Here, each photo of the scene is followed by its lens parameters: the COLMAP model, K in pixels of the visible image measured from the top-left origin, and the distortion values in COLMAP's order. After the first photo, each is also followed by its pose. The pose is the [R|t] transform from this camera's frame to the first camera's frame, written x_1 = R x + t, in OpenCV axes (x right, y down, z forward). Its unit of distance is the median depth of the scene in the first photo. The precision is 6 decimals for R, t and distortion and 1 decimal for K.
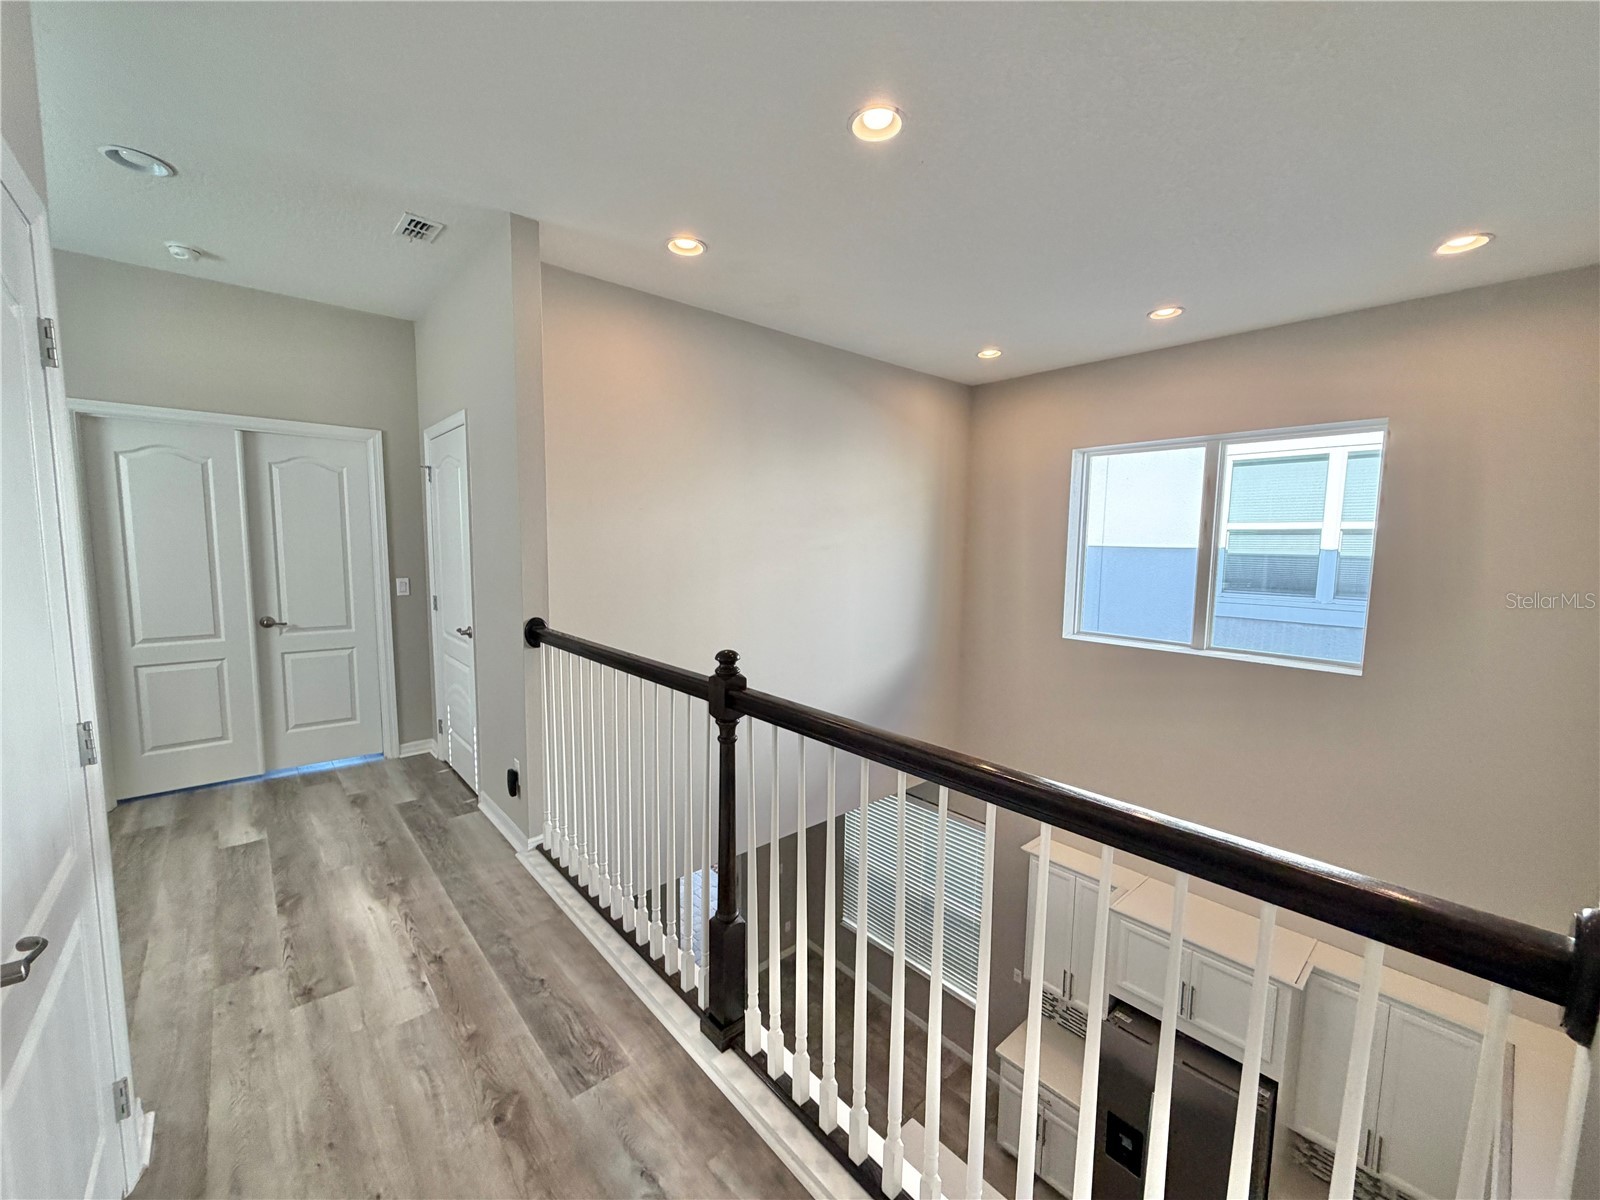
lens RADIAL K [[637.9, 0, 795.7], [0, 637.9, 601.4], [0, 0, 1]] dist [0.000823, 0.000162]
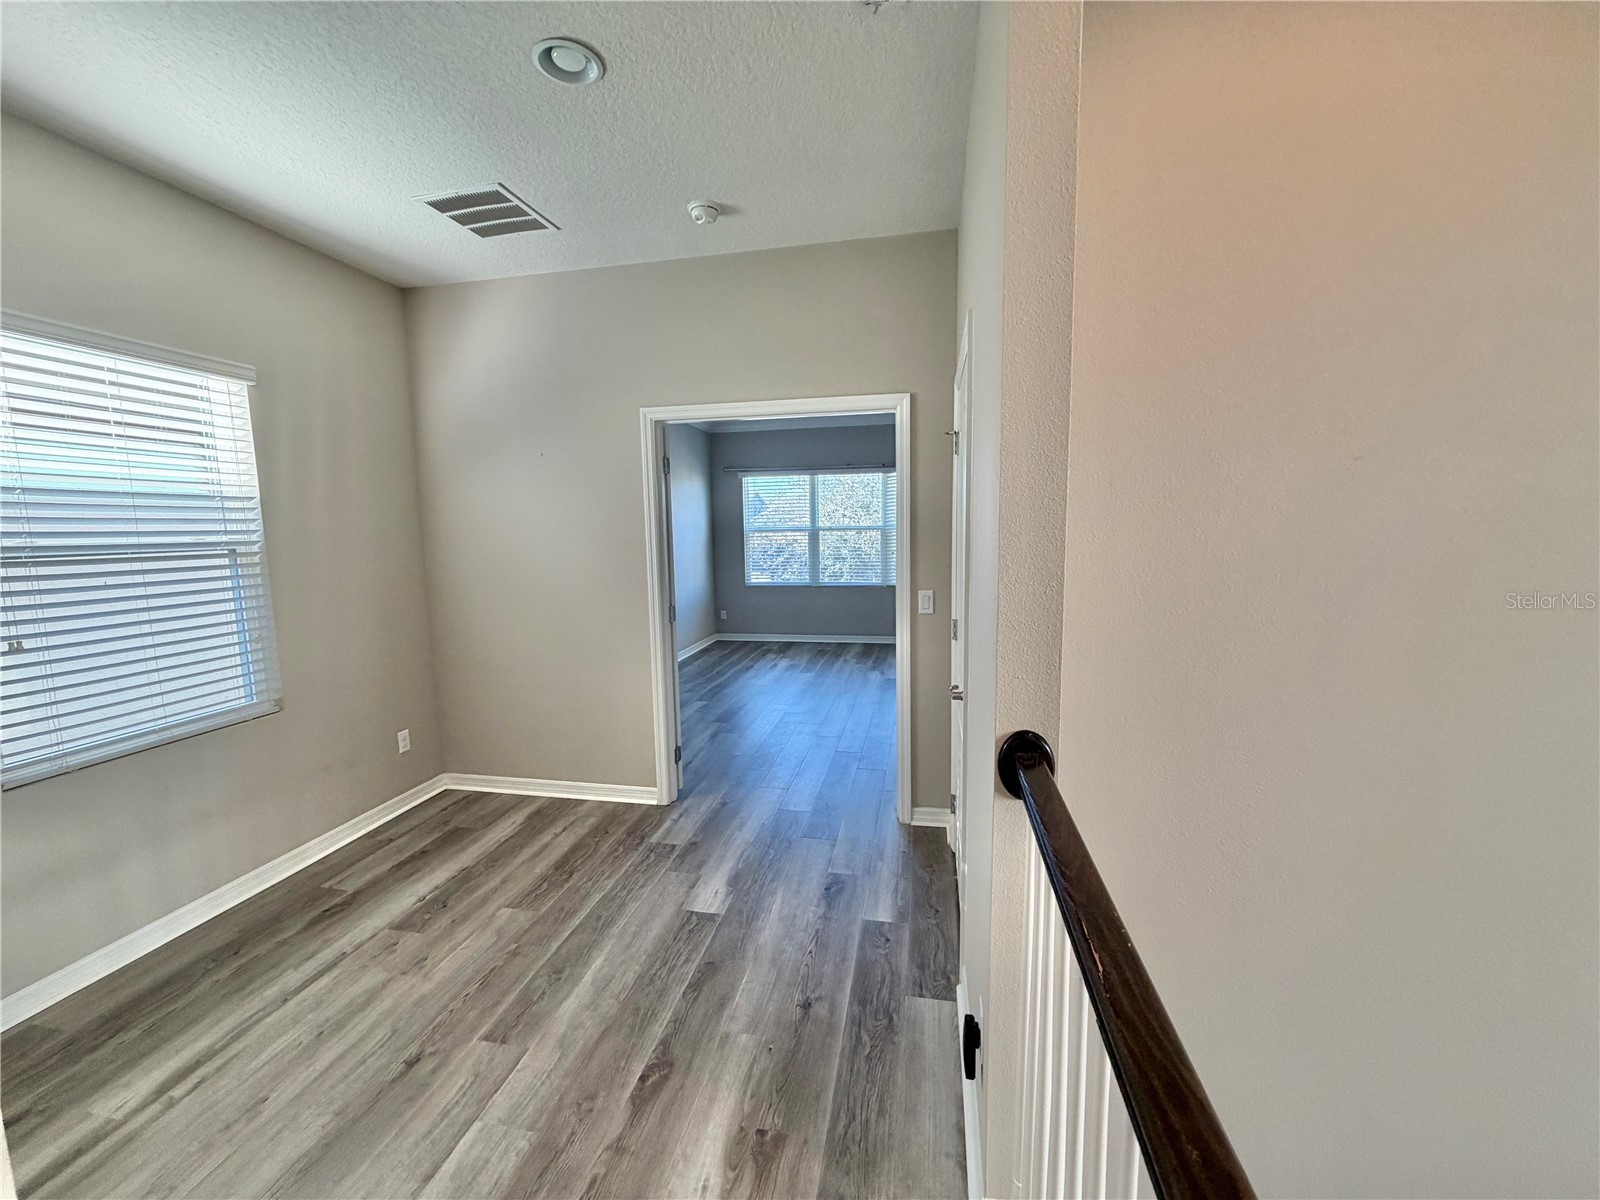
lens RADIAL K [[637.9, 0, 795.7], [0, 637.9, 601.4], [0, 0, 1]] dist [0.000823, 0.000162]
pose [[0.607025, 0.063317, -0.792156, -0.161542], [-0.054163, 0.997799, 0.038249, -0.060179], [0.792835, 0.019687, 0.609118, 0.583545]]
